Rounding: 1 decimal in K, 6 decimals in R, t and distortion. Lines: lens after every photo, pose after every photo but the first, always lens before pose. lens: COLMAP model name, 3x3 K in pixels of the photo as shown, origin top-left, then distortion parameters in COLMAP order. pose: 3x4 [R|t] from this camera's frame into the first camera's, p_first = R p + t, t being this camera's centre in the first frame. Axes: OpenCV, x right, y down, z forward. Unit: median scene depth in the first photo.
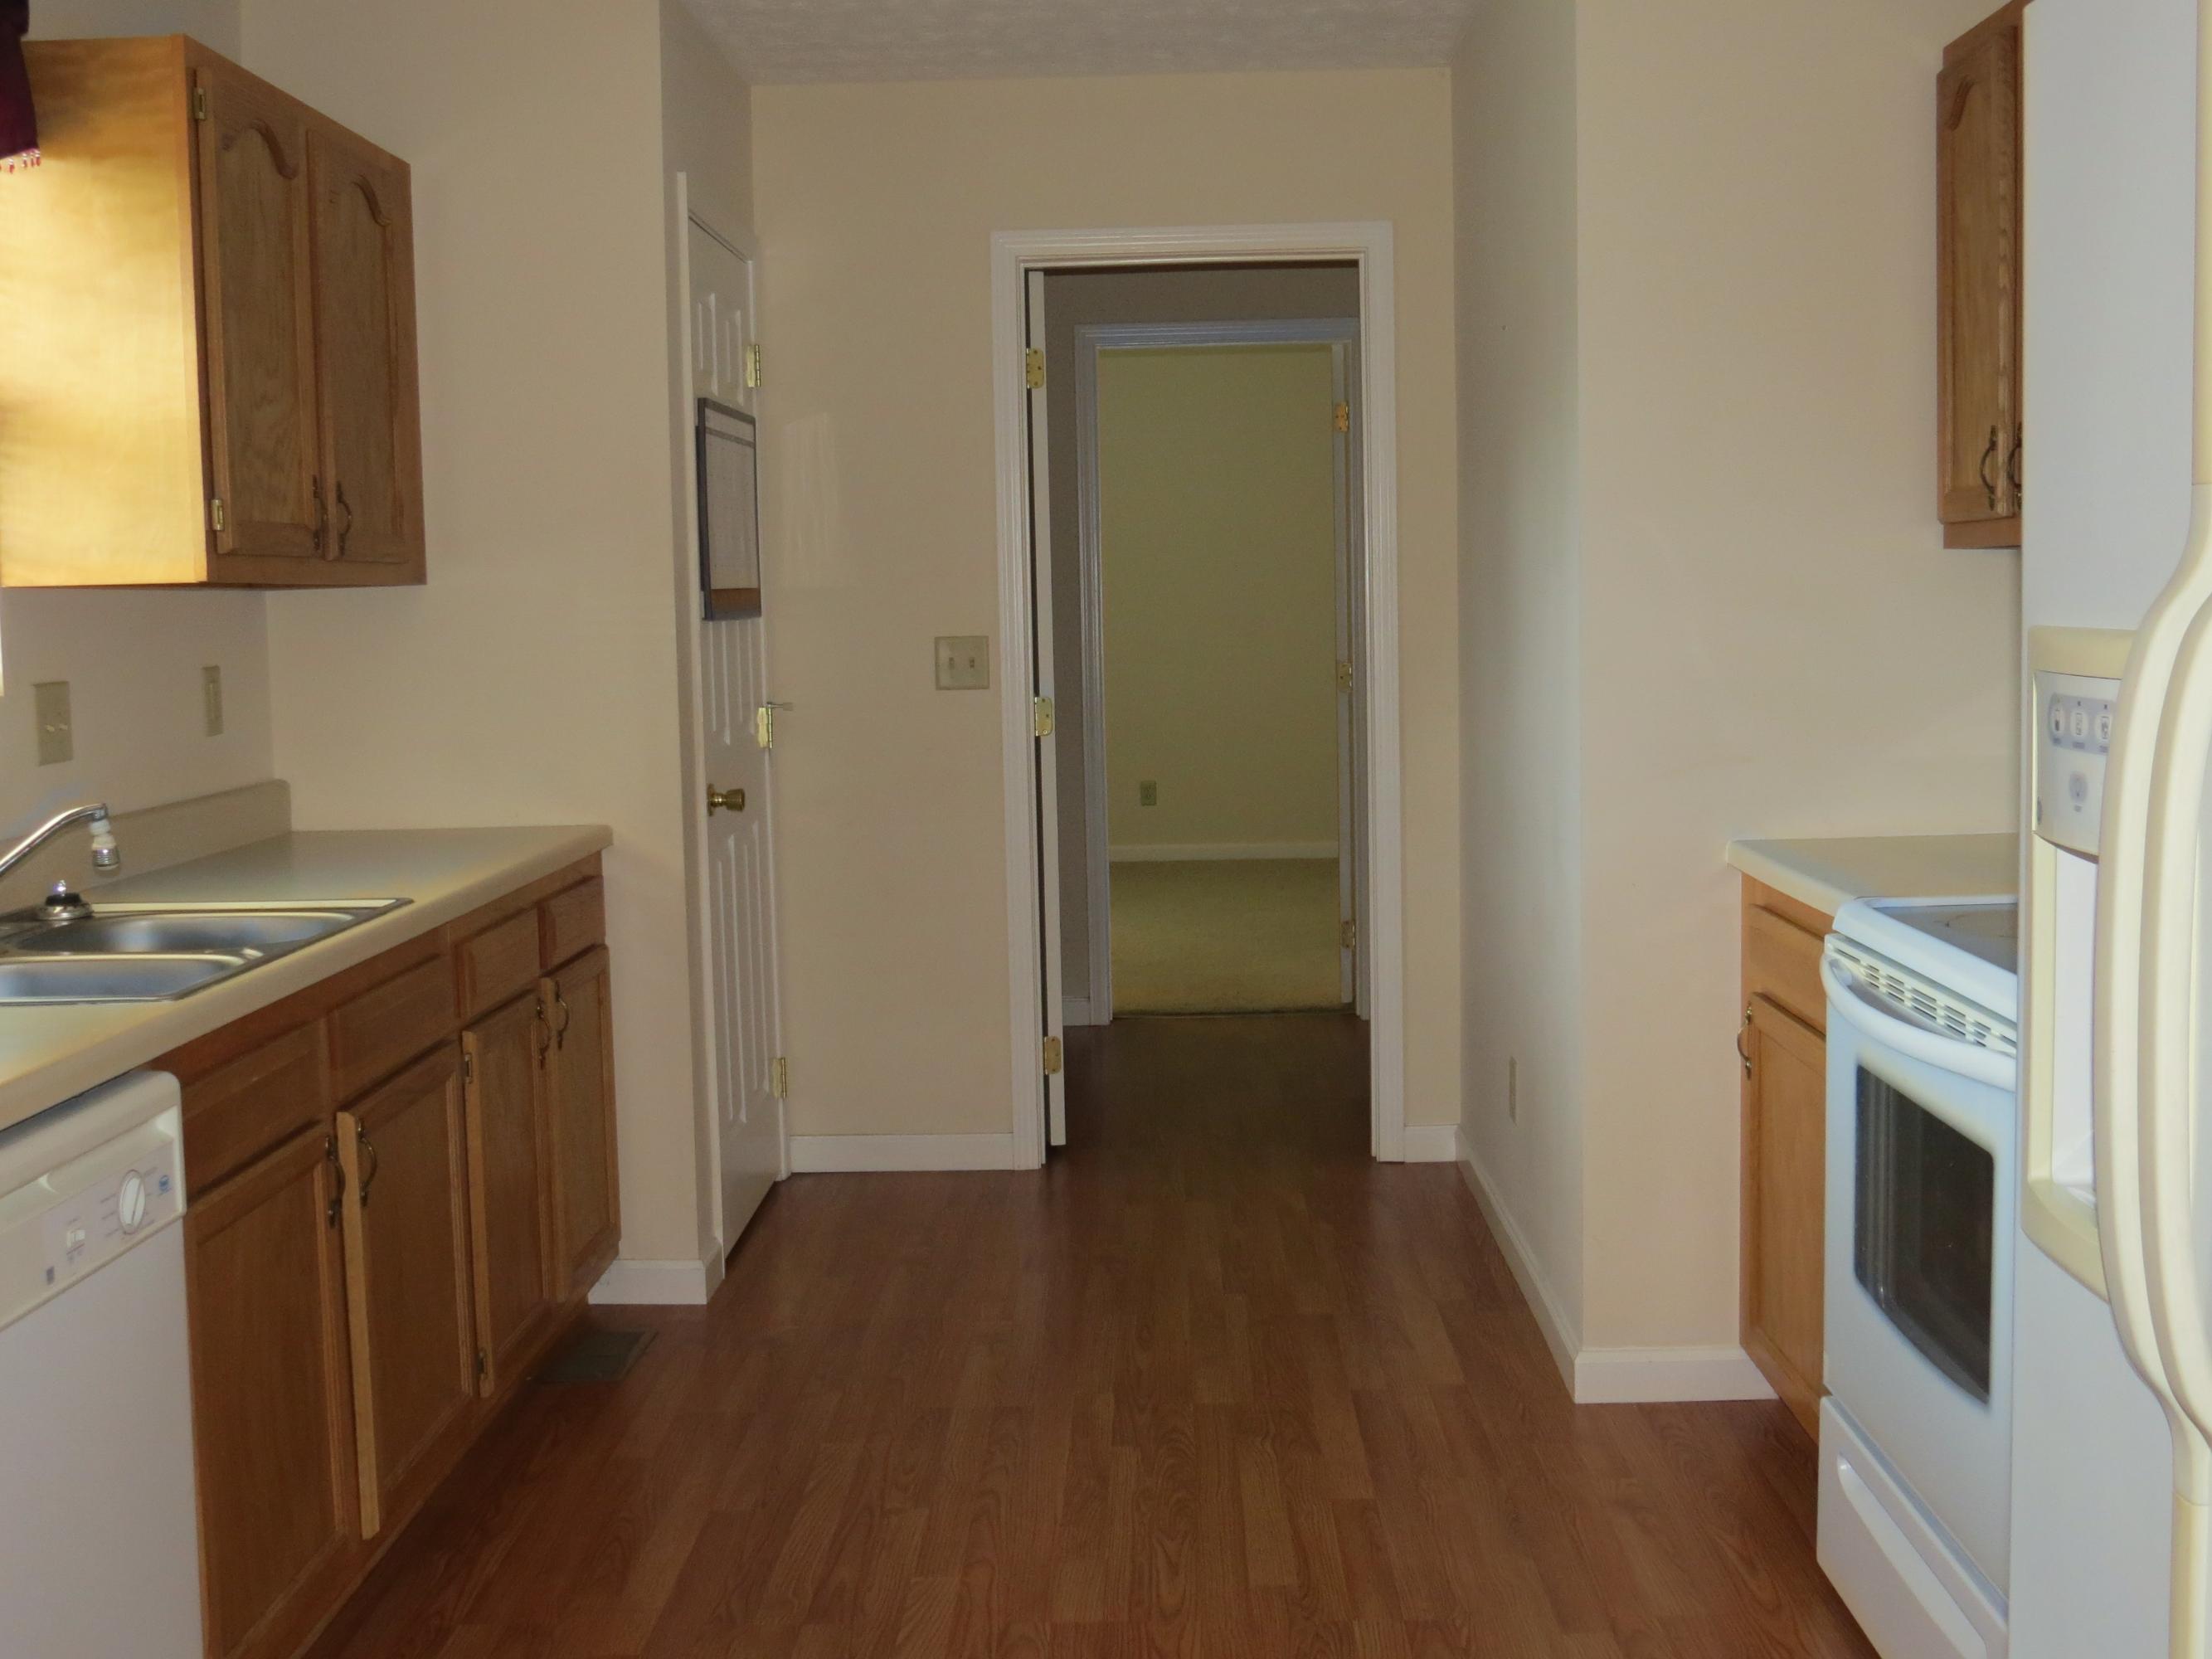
lens RADIAL K [[2410.3, 0, 1119.5], [0, 2410.3, 824.2], [0, 0, 1]] dist [-0.043163, -0.005362]
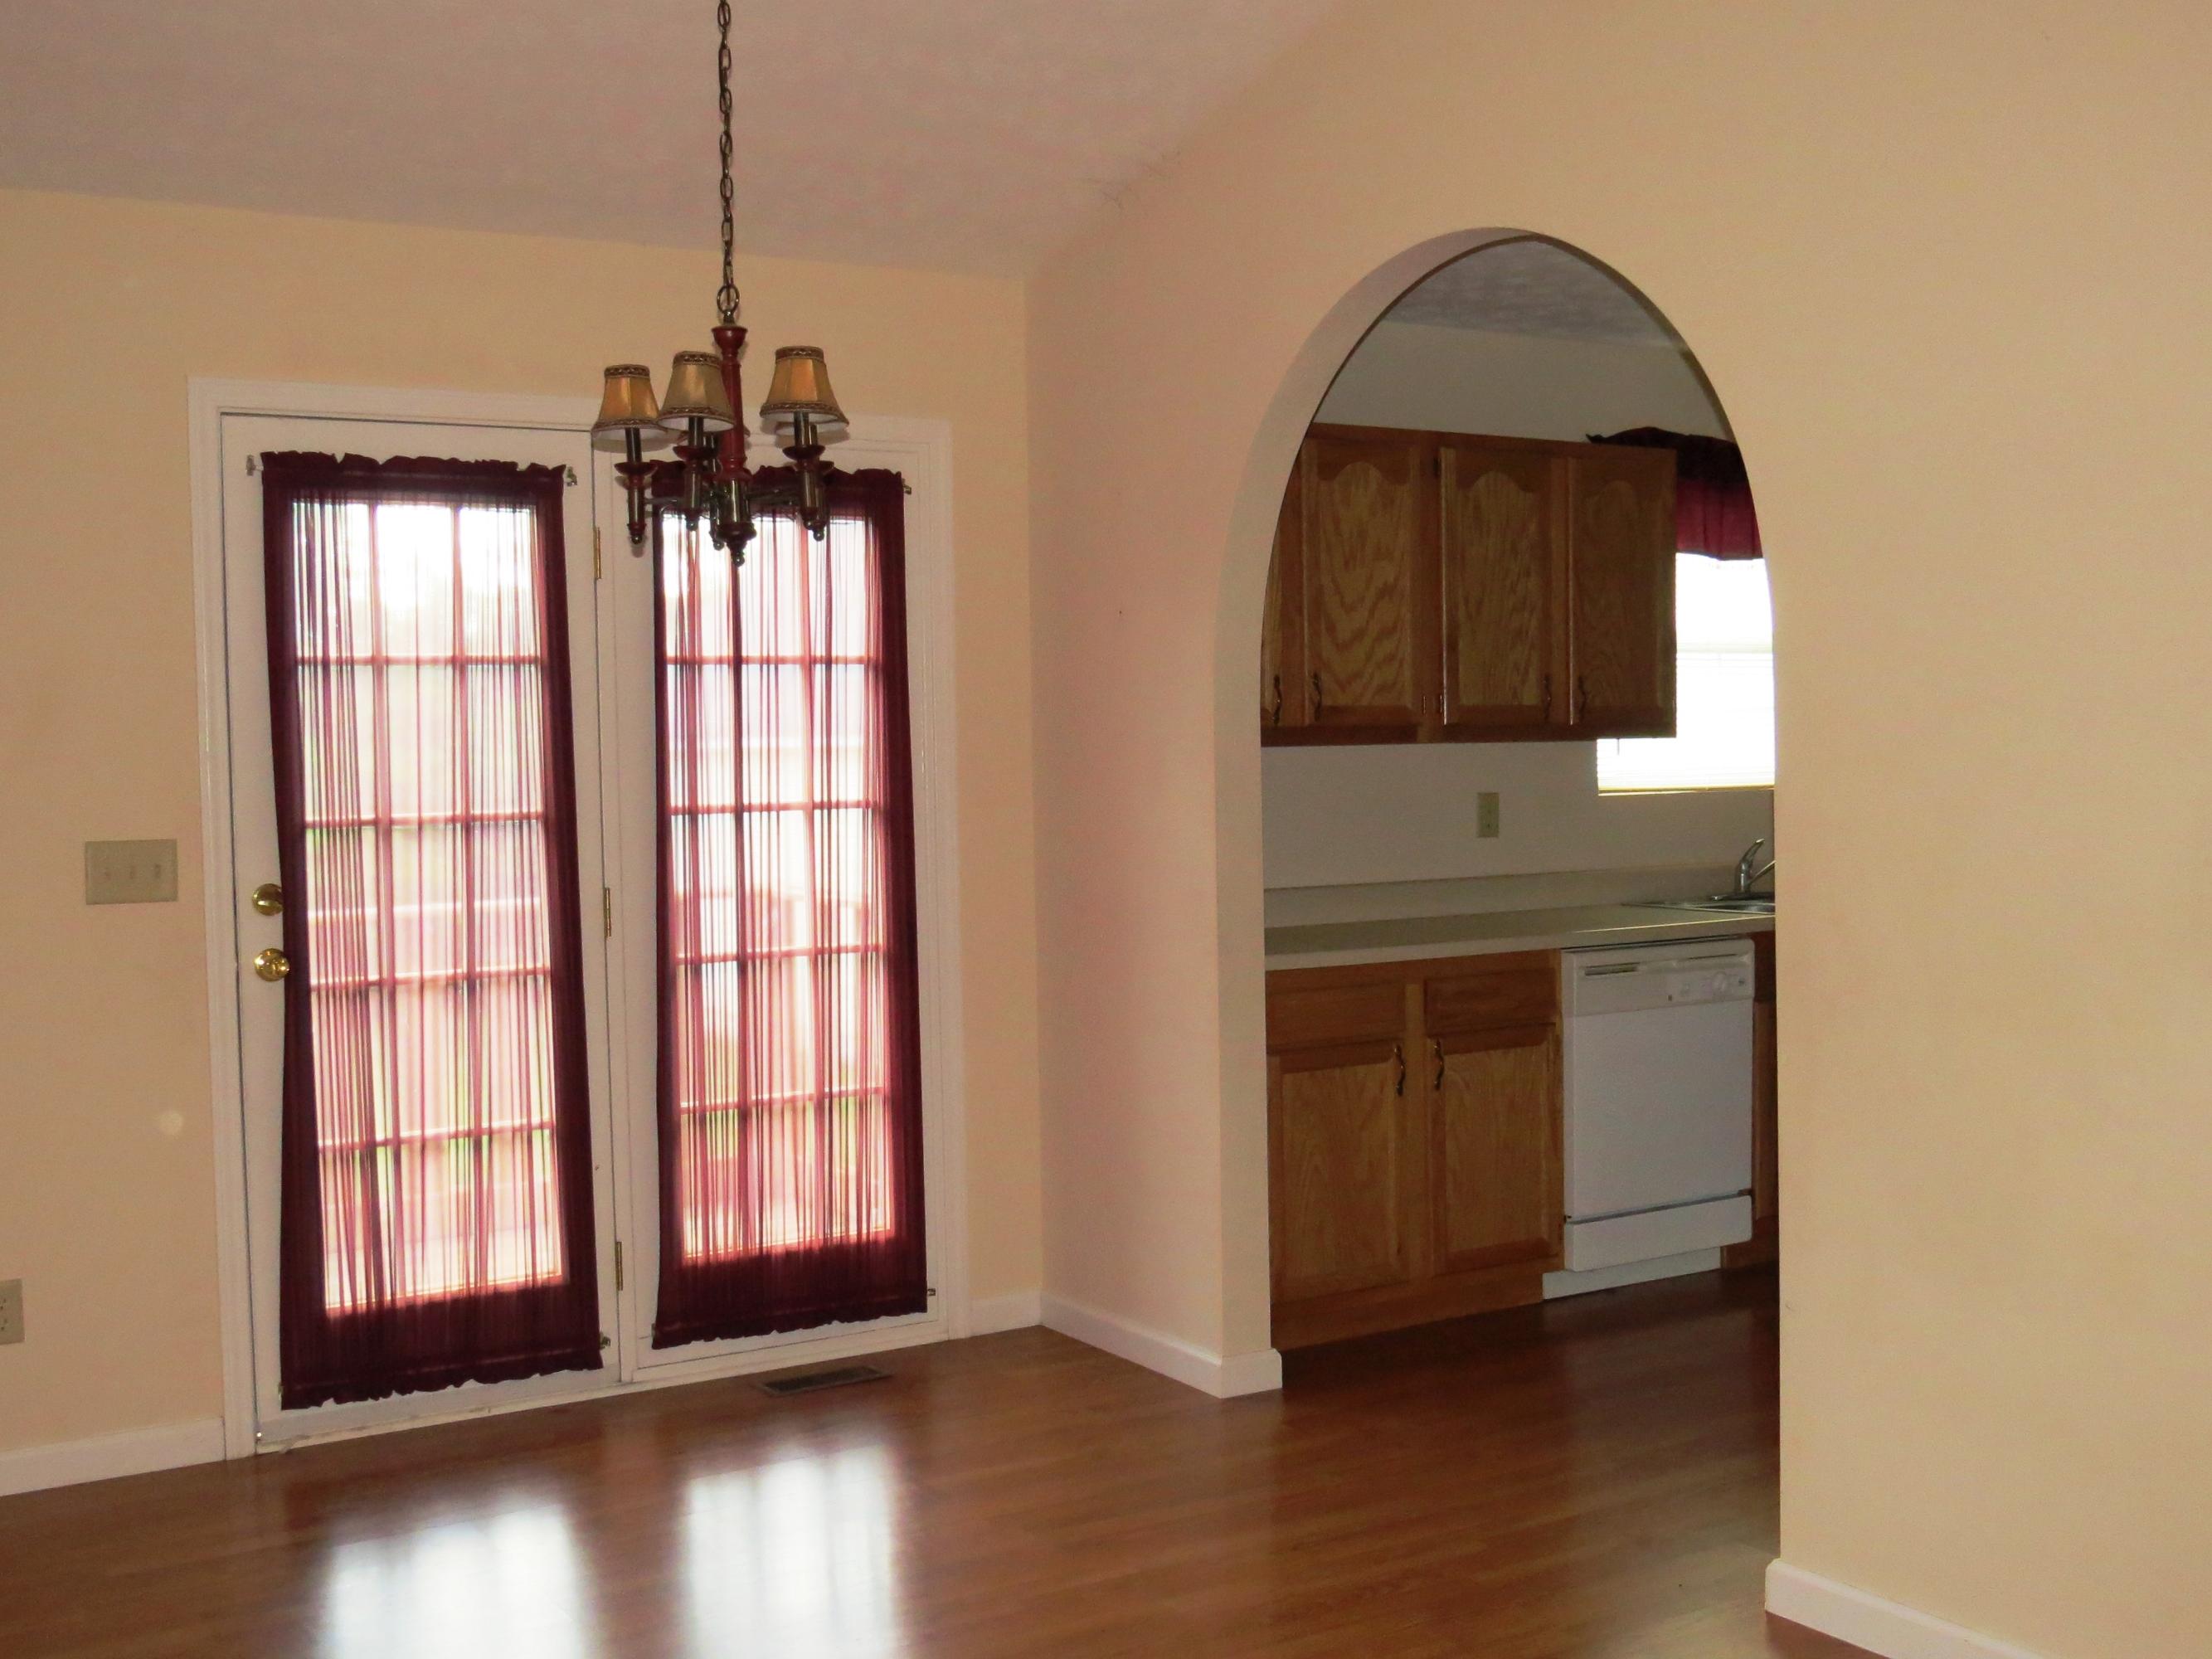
lens RADIAL K [[2410.3, 0, 1119.5], [0, 2410.3, 824.2], [0, 0, 1]] dist [-0.043163, -0.005362]
pose [[0.555959, 0.037915, -0.830345, 0.903201], [-0.073852, 0.997262, -0.003911, 0.030753], [0.827922, 0.063497, 0.557237, -0.647468]]
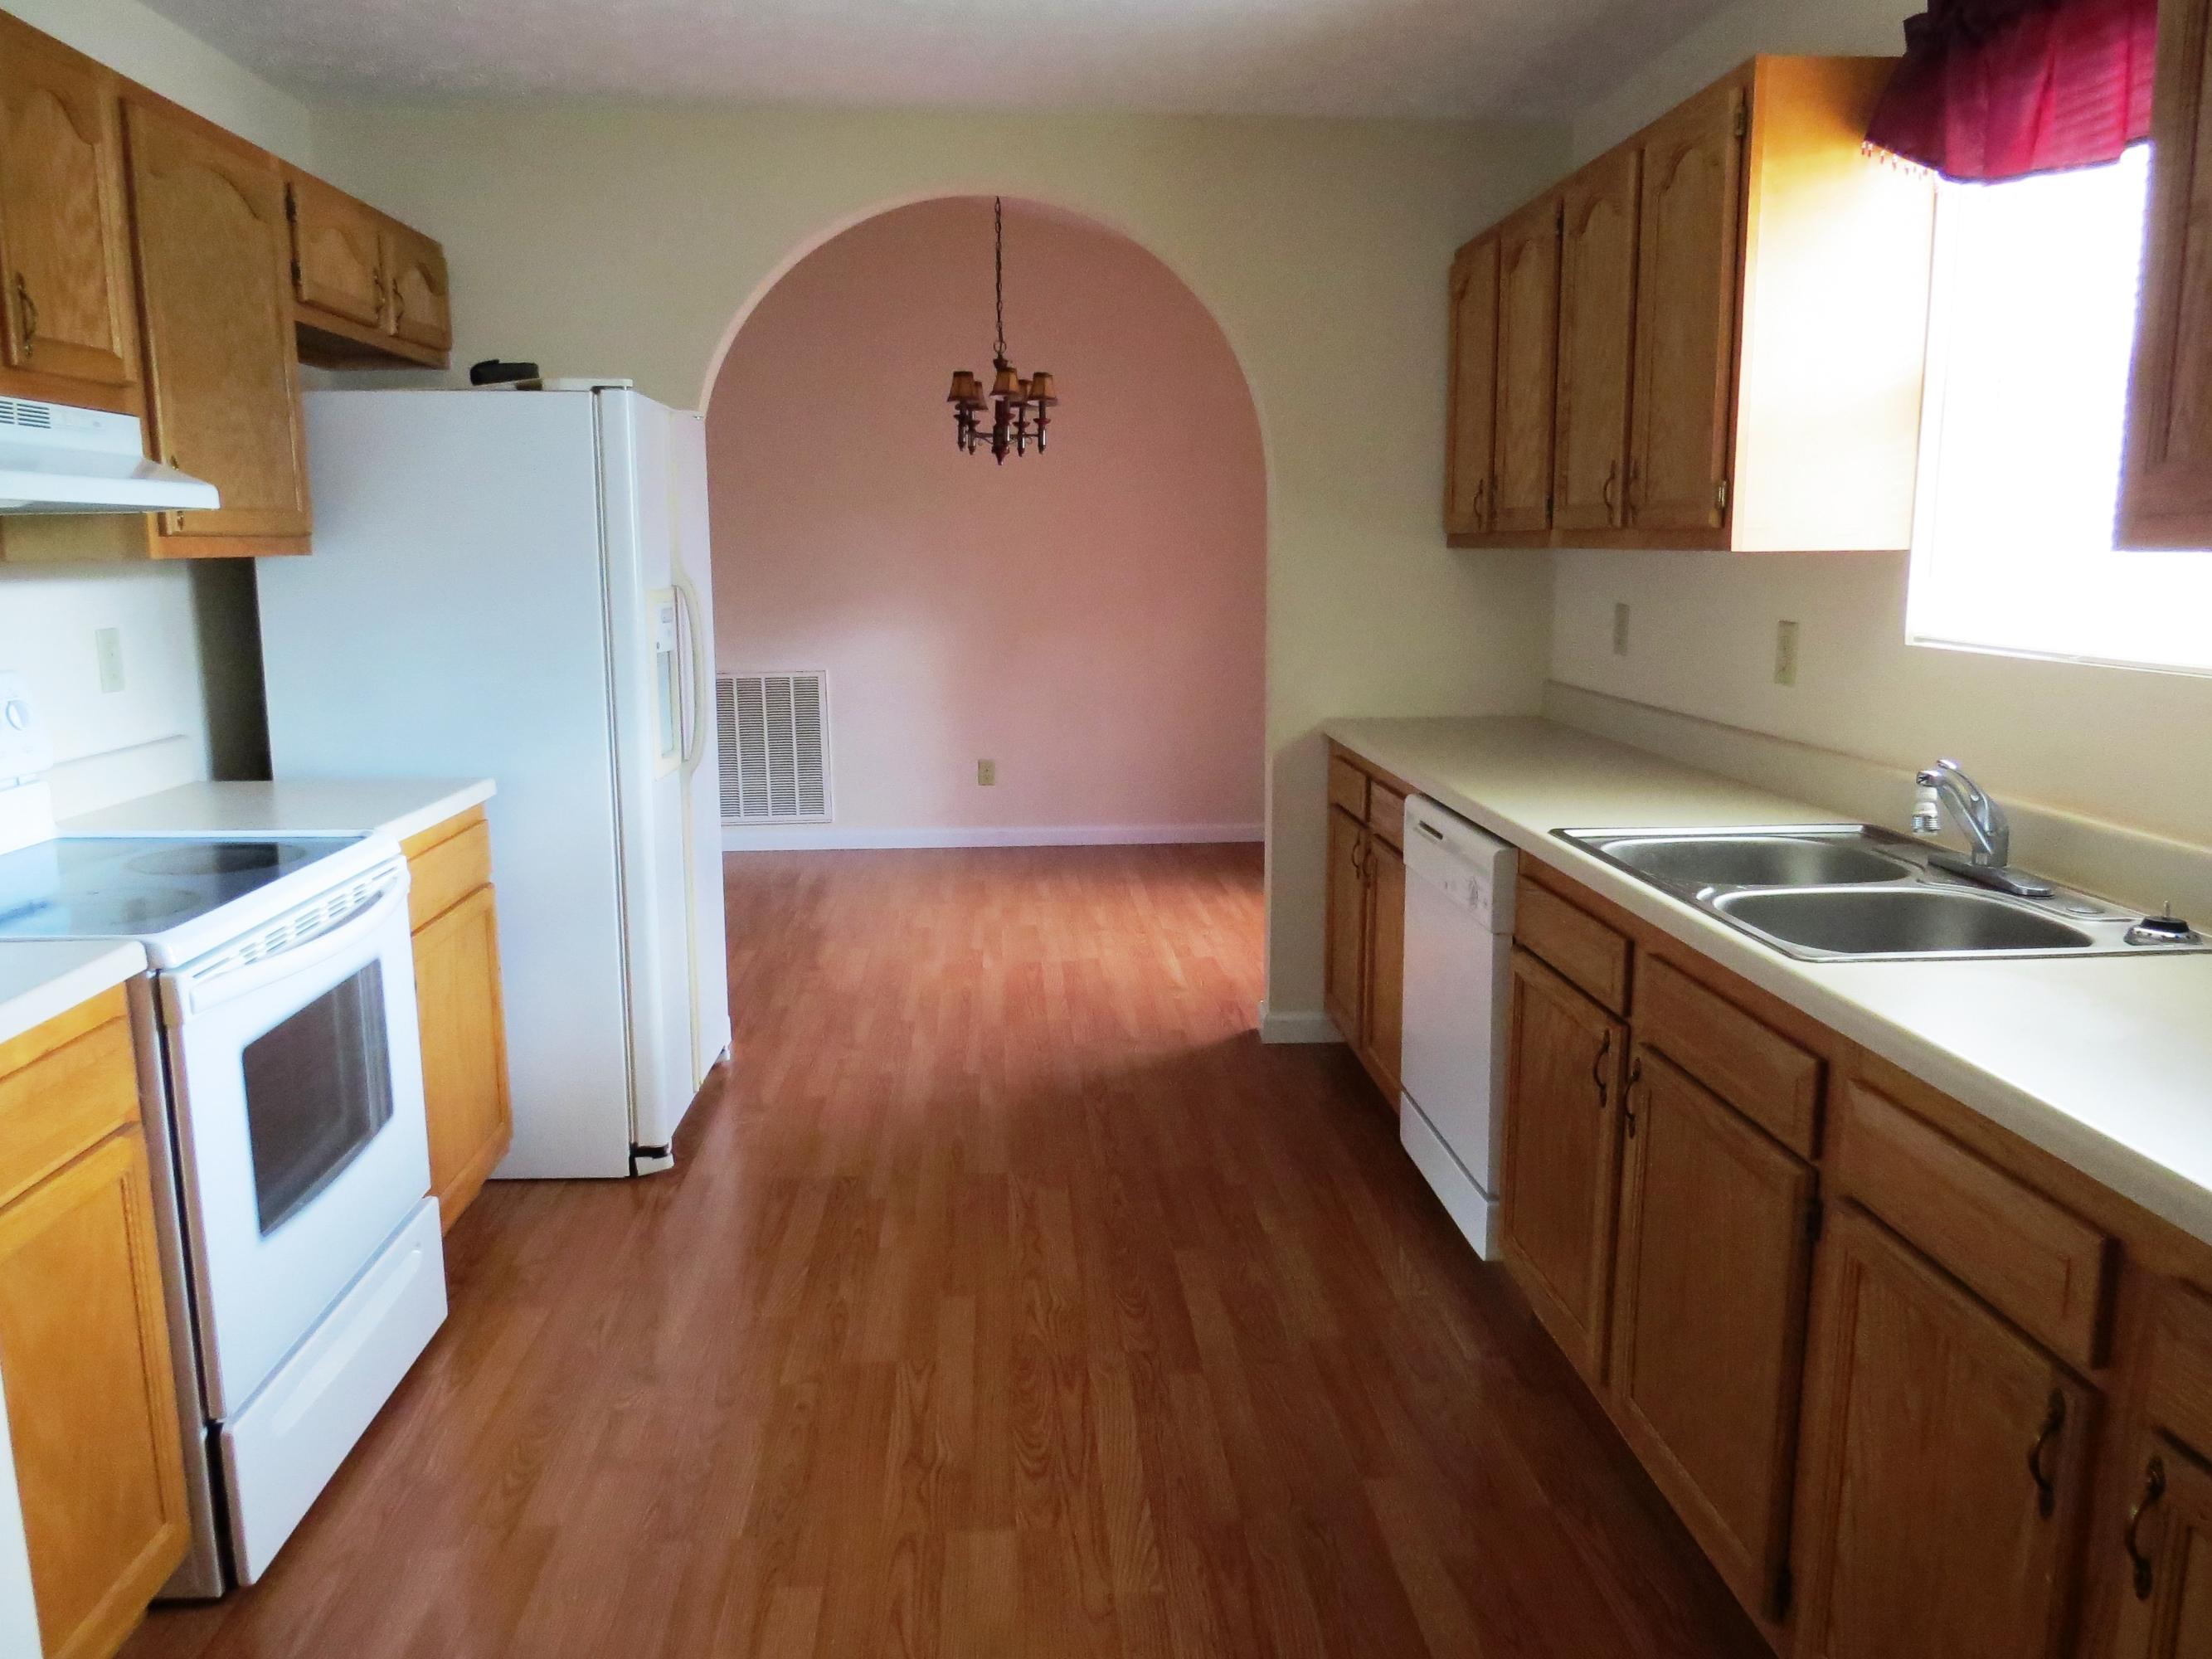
lens RADIAL K [[1594.9, 0, 1104.9], [0, 1594.9, 824.0], [0, 0, 1]] dist [-0.009225, -0.005617]
pose [[-0.996114, 0.038694, -0.079114, -0.021087], [0.015939, 0.962684, 0.270157, -0.154730], [0.086616, 0.267847, -0.959560, 1.428627]]
